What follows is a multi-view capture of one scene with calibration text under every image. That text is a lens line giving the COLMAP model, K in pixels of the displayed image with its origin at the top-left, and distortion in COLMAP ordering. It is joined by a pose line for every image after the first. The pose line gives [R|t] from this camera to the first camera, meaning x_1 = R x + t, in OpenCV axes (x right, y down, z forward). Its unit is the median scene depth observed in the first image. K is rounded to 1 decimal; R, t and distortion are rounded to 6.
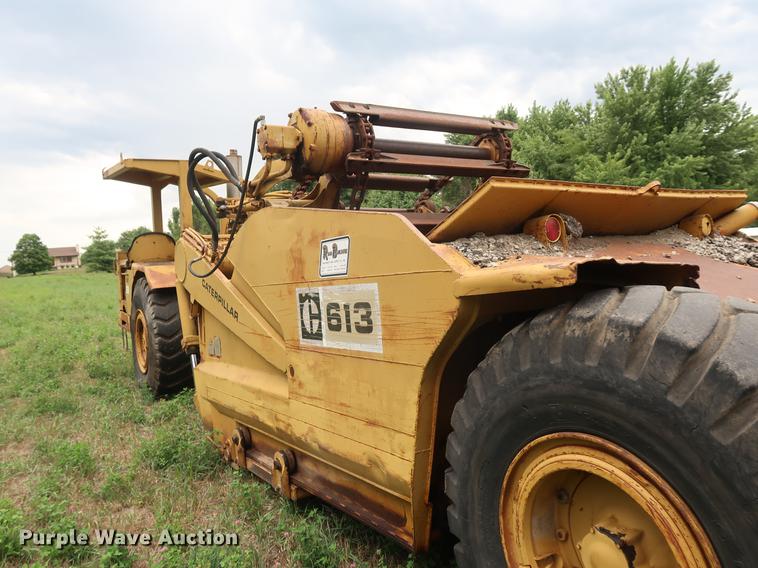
lens RADIAL K [[590.0, 0, 379.0], [0, 590.0, 284.0], [0, 0, 1]] dist [-0.022729, 0.009780]
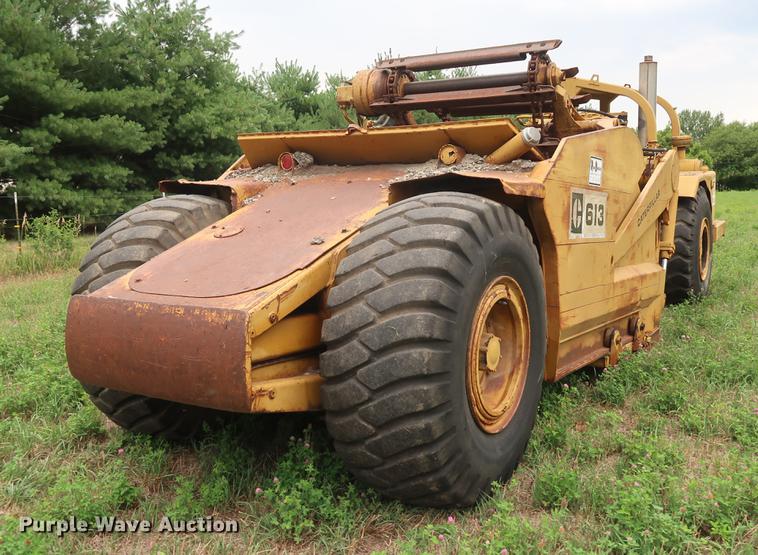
lens RADIAL K [[739.4, 0, 379.0], [0, 739.4, 277.5], [0, 0, 1]] dist [-0.009908, -0.003998]
pose [[0.424833, 0.148929, -0.892937, 1.535399], [-0.051541, 0.988754, 0.140388, -0.052806], [0.903803, -0.013619, 0.427731, 0.251441]]
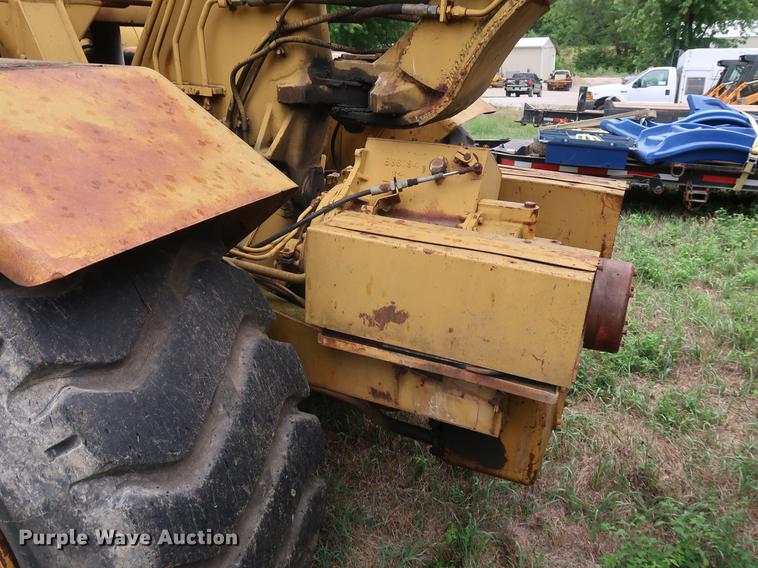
lens RADIAL K [[590.0, 0, 379.0], [0, 590.0, 284.0], [0, 0, 1]] dist [-0.022729, 0.009780]
pose [[0.840950, -0.171850, 0.513099, -0.693509], [0.010308, 0.953145, 0.302339, -0.046560], [-0.541014, -0.248963, 0.803319, 1.548079]]
